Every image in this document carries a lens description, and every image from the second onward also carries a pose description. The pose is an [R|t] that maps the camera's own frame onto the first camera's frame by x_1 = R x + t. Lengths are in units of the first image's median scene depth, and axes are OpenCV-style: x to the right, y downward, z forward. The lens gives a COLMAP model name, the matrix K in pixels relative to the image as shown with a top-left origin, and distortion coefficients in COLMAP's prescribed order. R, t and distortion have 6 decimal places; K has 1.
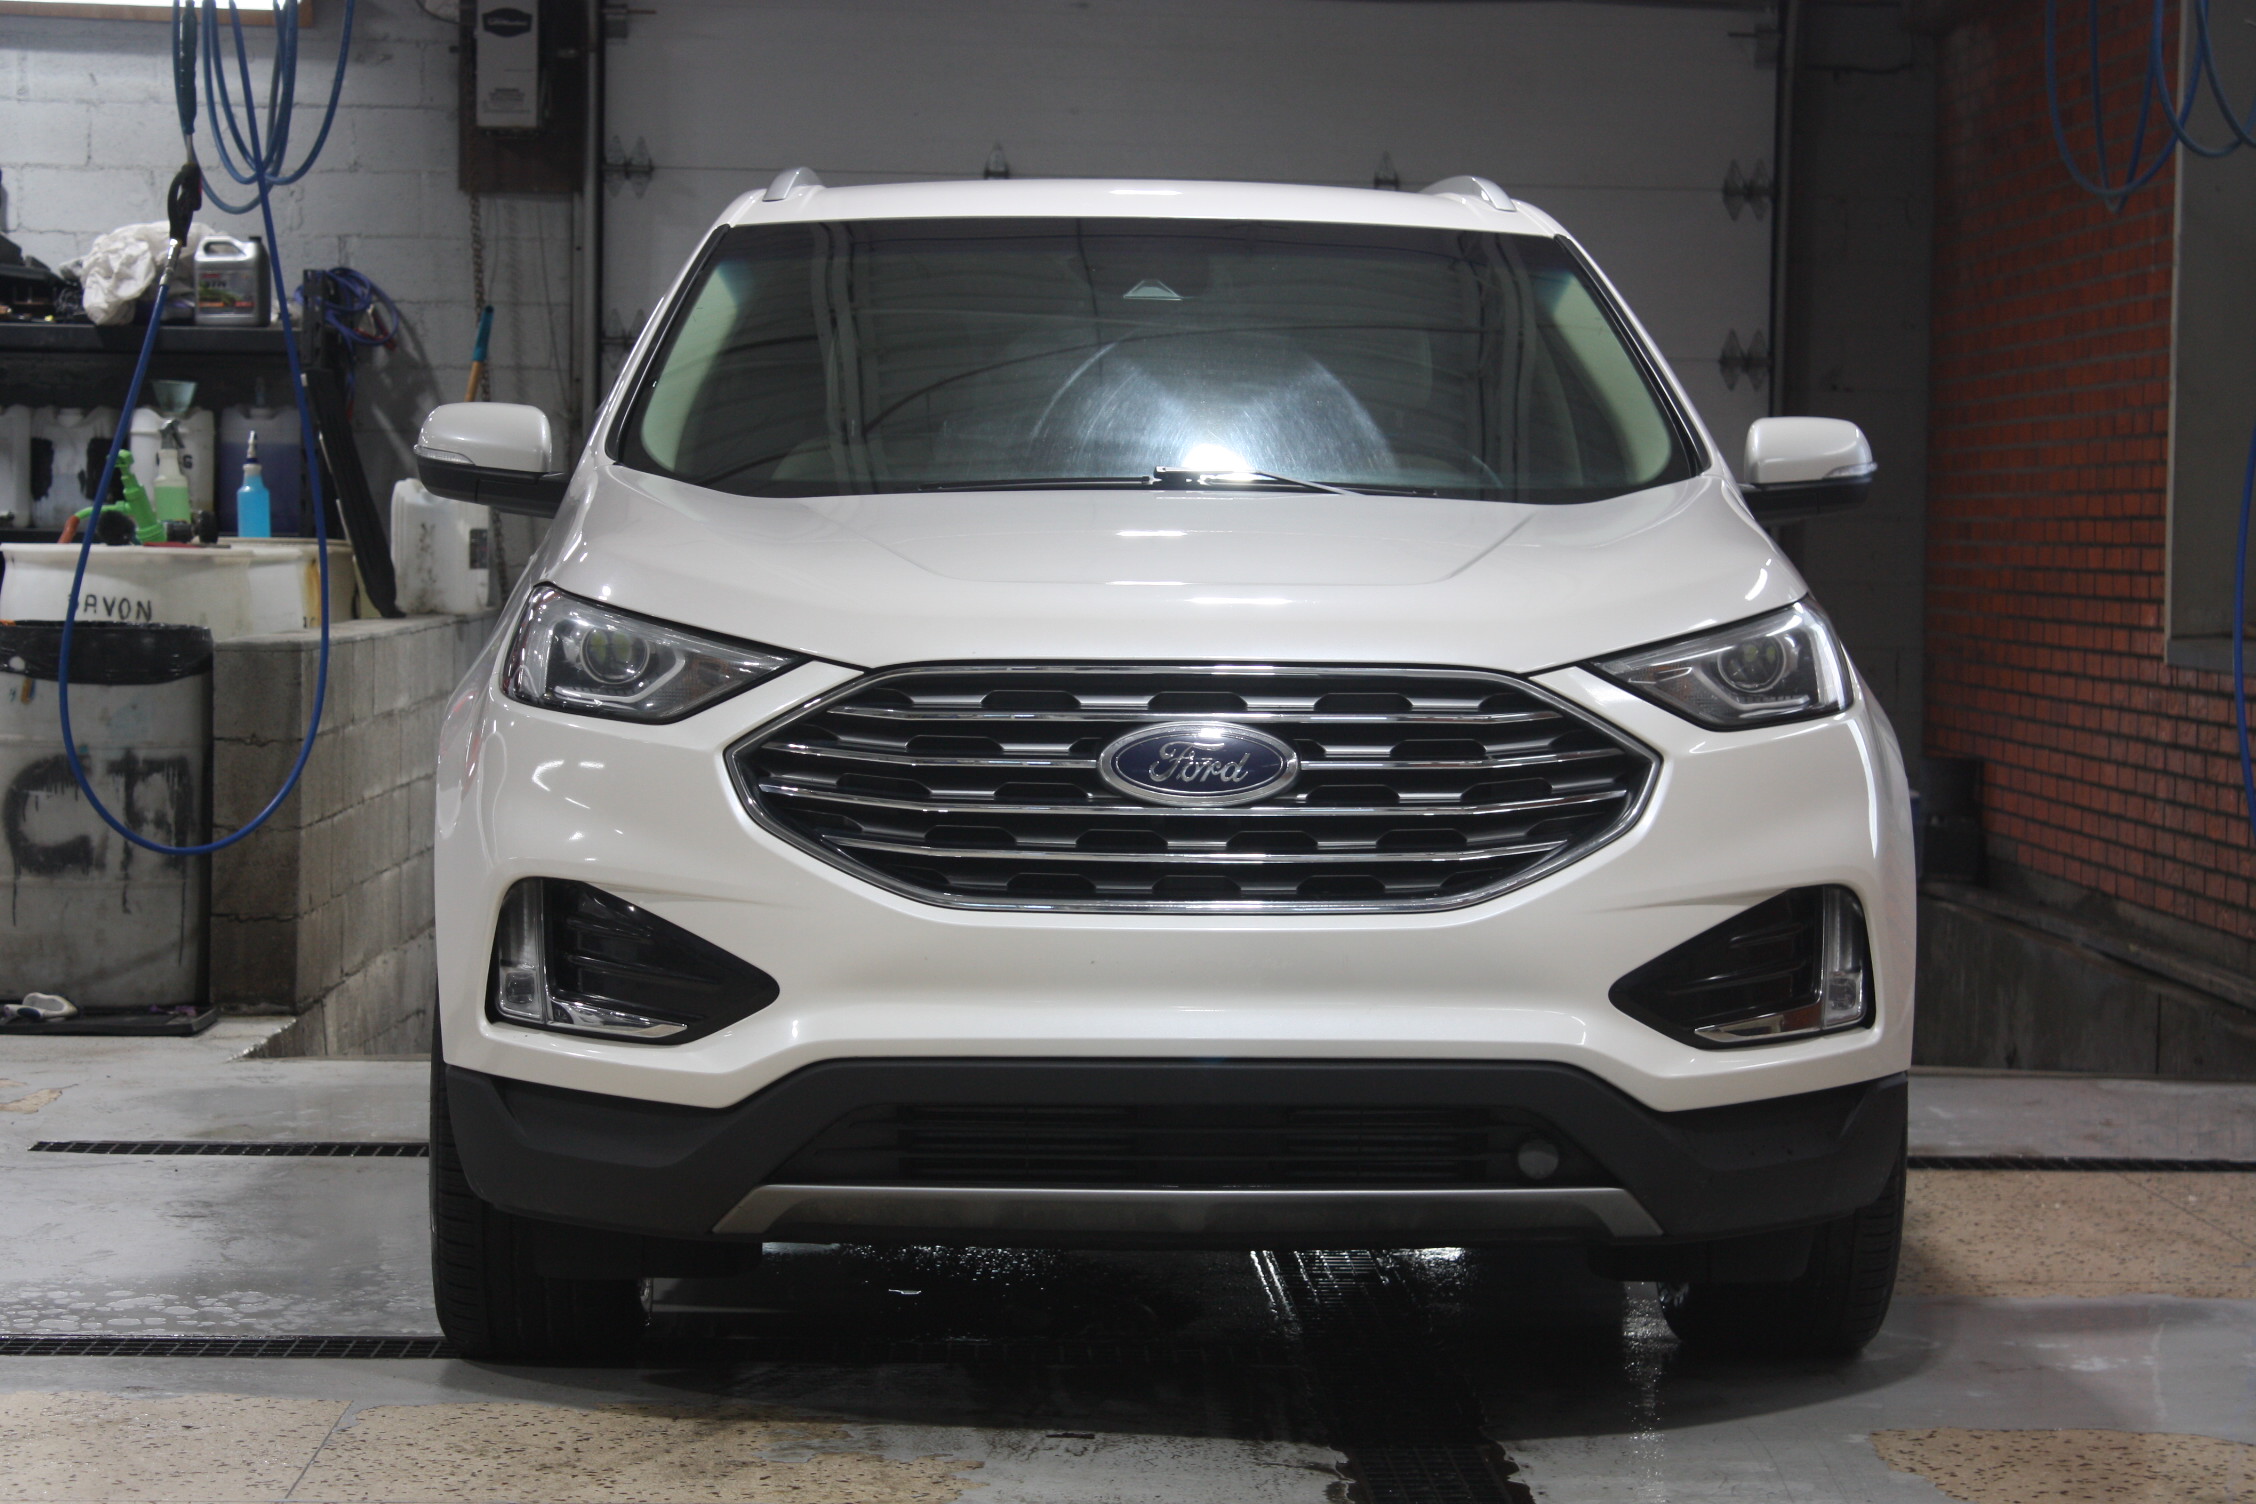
lens RADIAL K [[5303.2, 0, 1125.5], [0, 5303.2, 752.3], [0, 0, 1]] dist [0.060870, 0.000000]
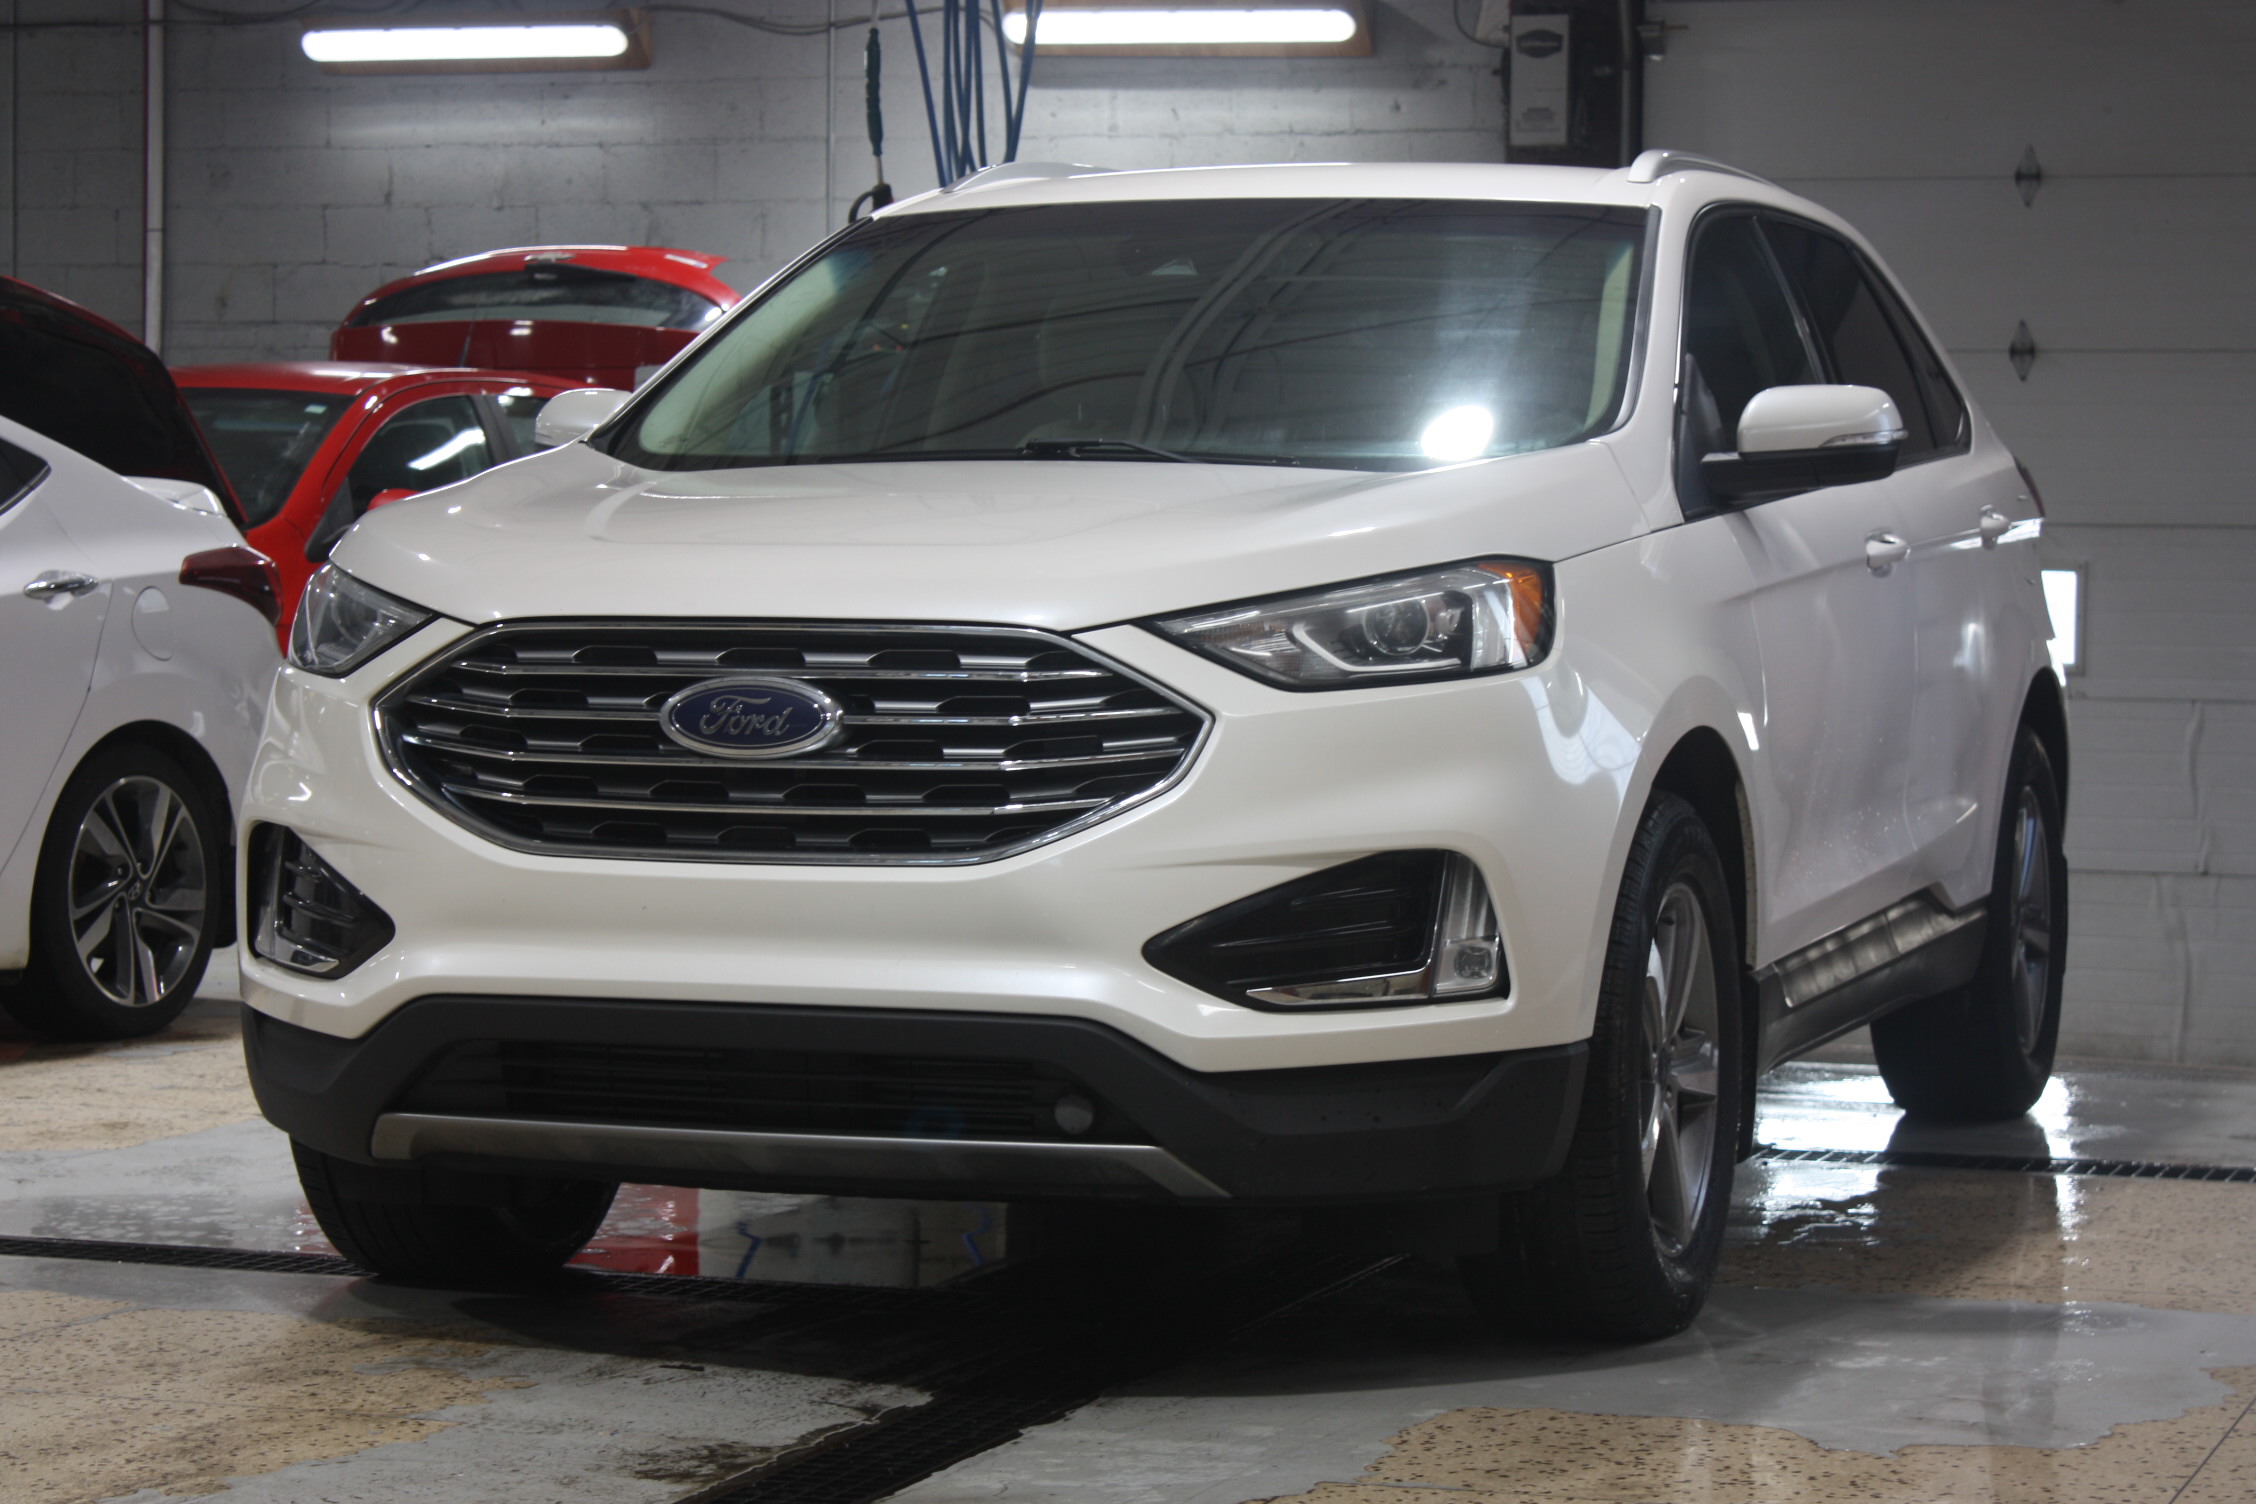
lens RADIAL K [[5182.3, 0, 1125.5], [0, 5182.3, 748.4], [0, 0, 1]] dist [0.140930, 0.000000]
pose [[0.931397, 0.010465, -0.363855, 0.440106], [-0.013057, 0.999904, -0.004664, 0.011725], [0.363771, 0.009095, 0.931444, 0.087970]]
